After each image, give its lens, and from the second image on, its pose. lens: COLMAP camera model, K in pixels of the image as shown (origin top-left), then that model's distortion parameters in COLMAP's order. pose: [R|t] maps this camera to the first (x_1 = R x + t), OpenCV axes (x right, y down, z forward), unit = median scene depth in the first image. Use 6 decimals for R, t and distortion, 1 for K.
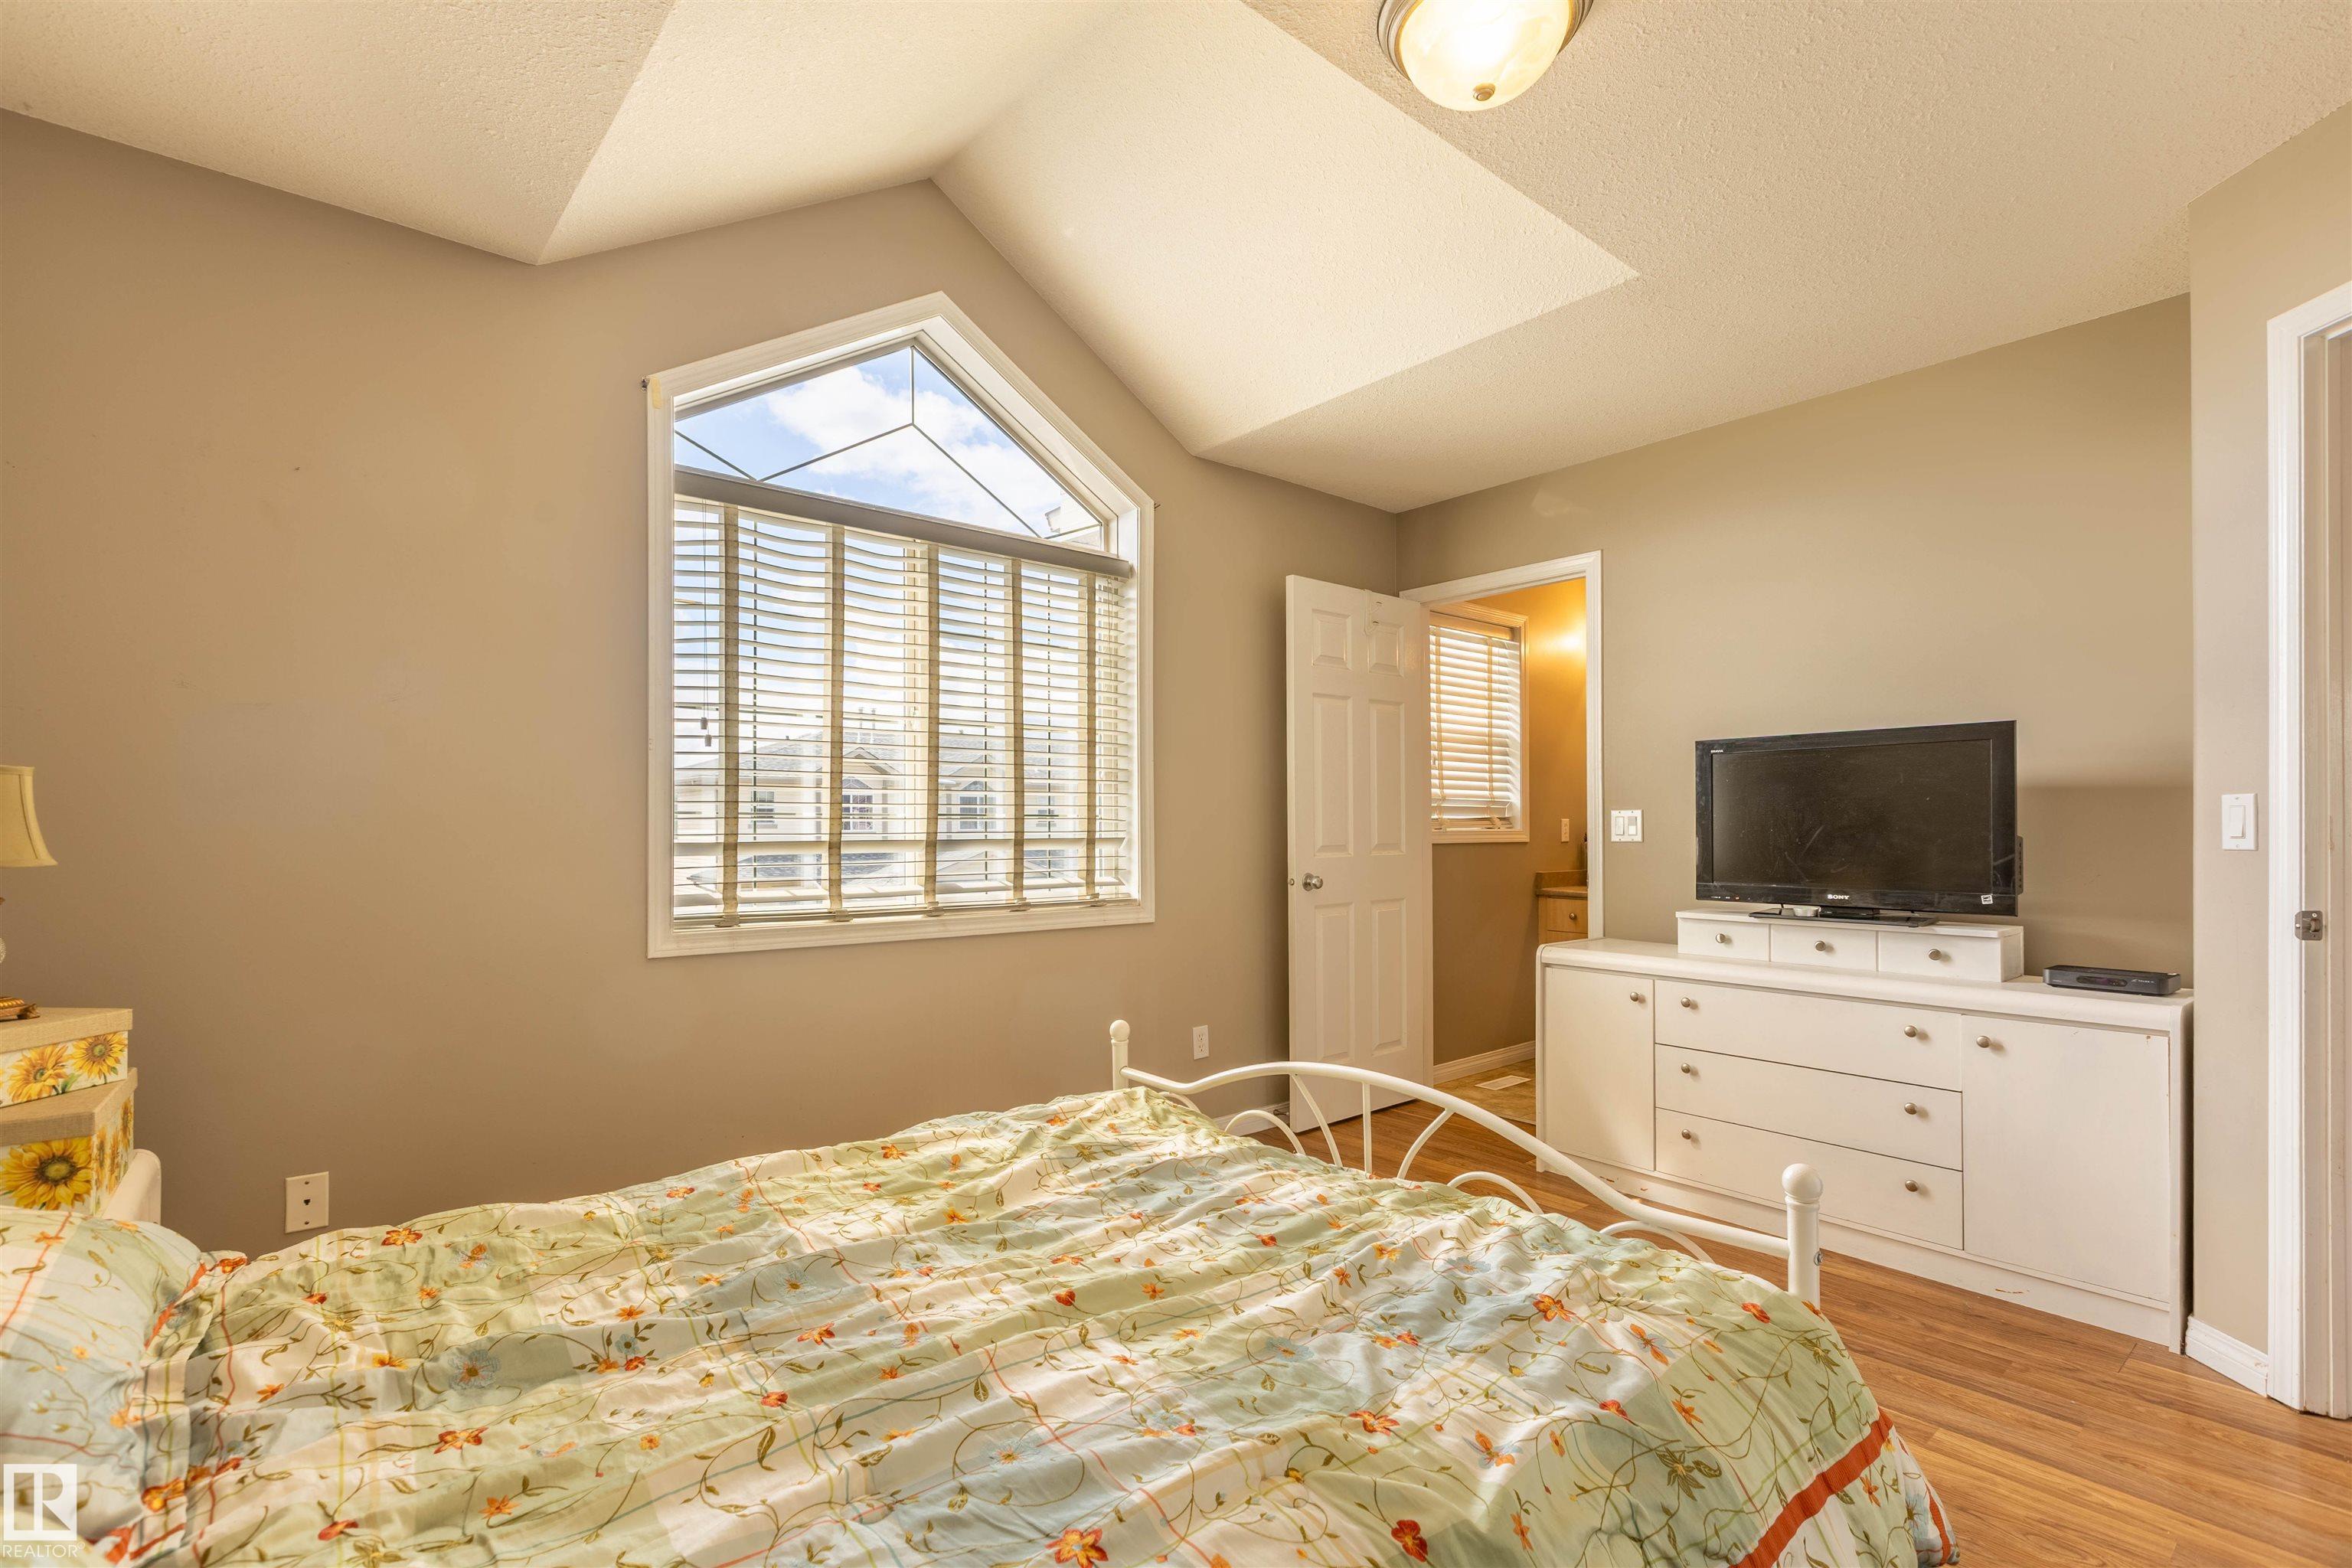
lens RADIAL K [[1097.7, 0, 1176.0], [0, 1097.7, 823.4], [0, 0, 1]] dist [-0.001225, -0.000496]
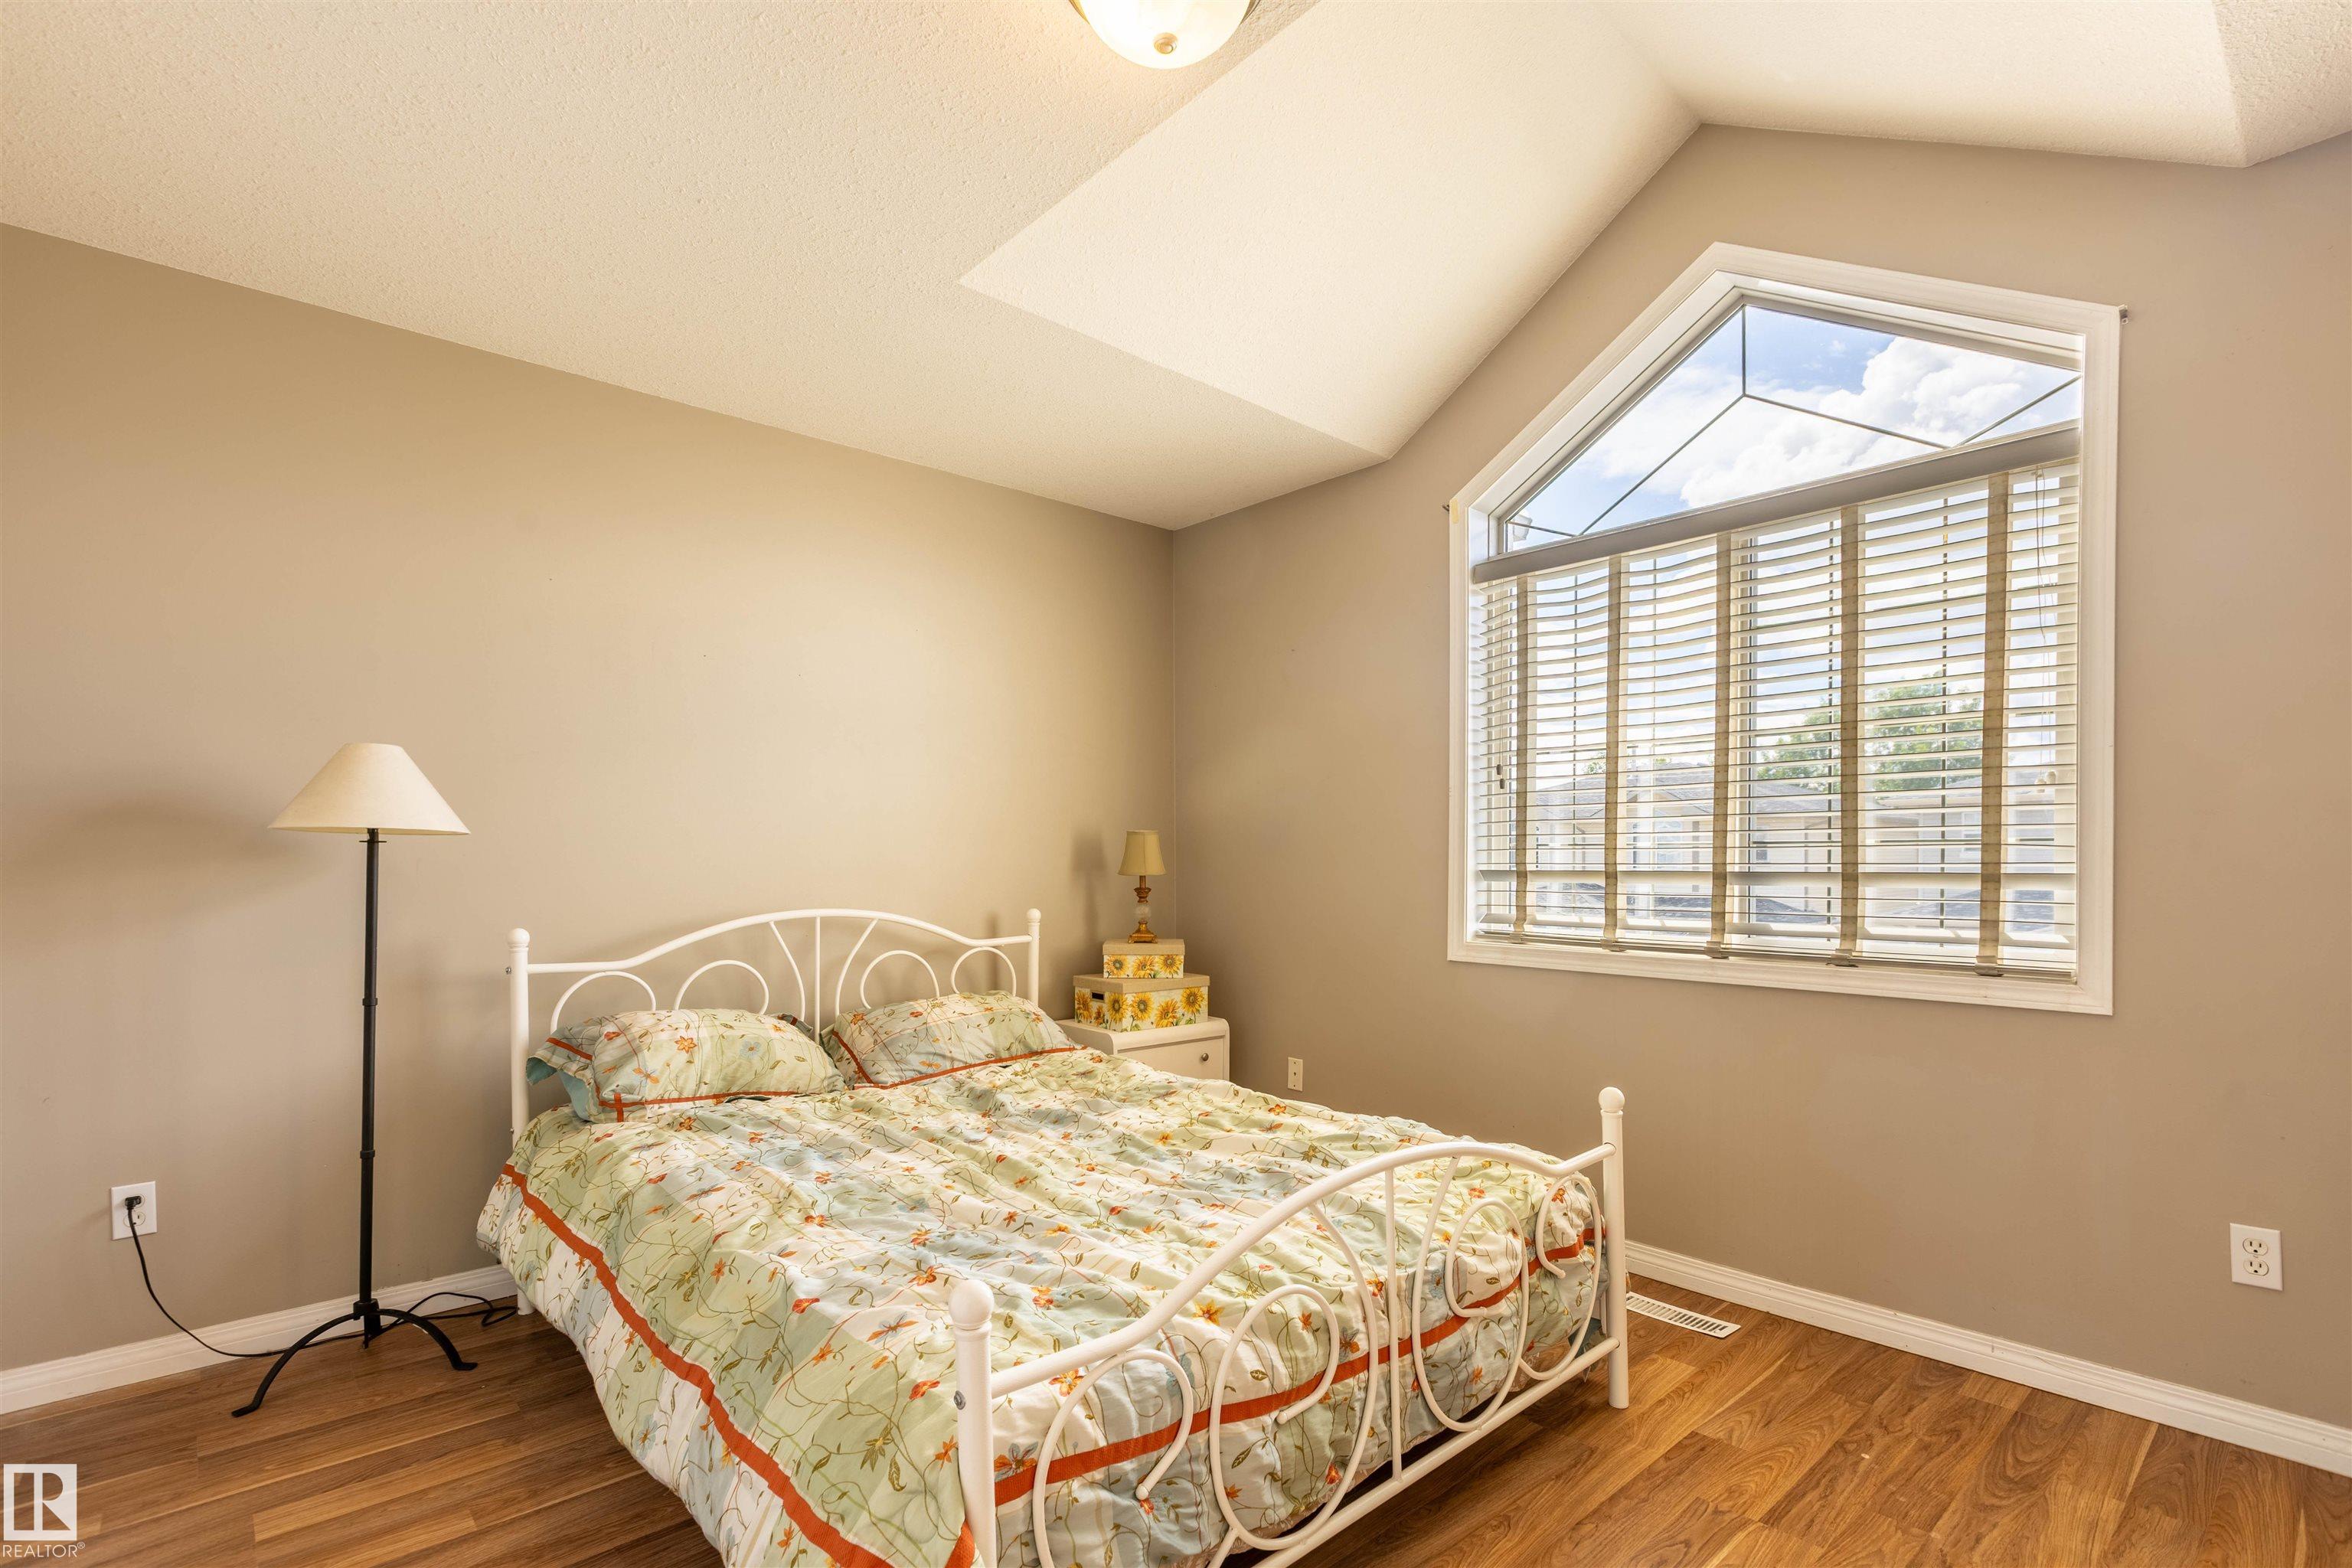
lens RADIAL K [[1118.3, 0, 1172.7], [0, 1118.3, 868.3], [0, 0, 1]] dist [-0.000354, -0.000147]
pose [[0.006451, 0.011674, -0.999911, 0.757415], [0.006267, 0.999912, 0.011714, -0.000930], [0.999960, -0.006342, 0.006378, 0.623955]]
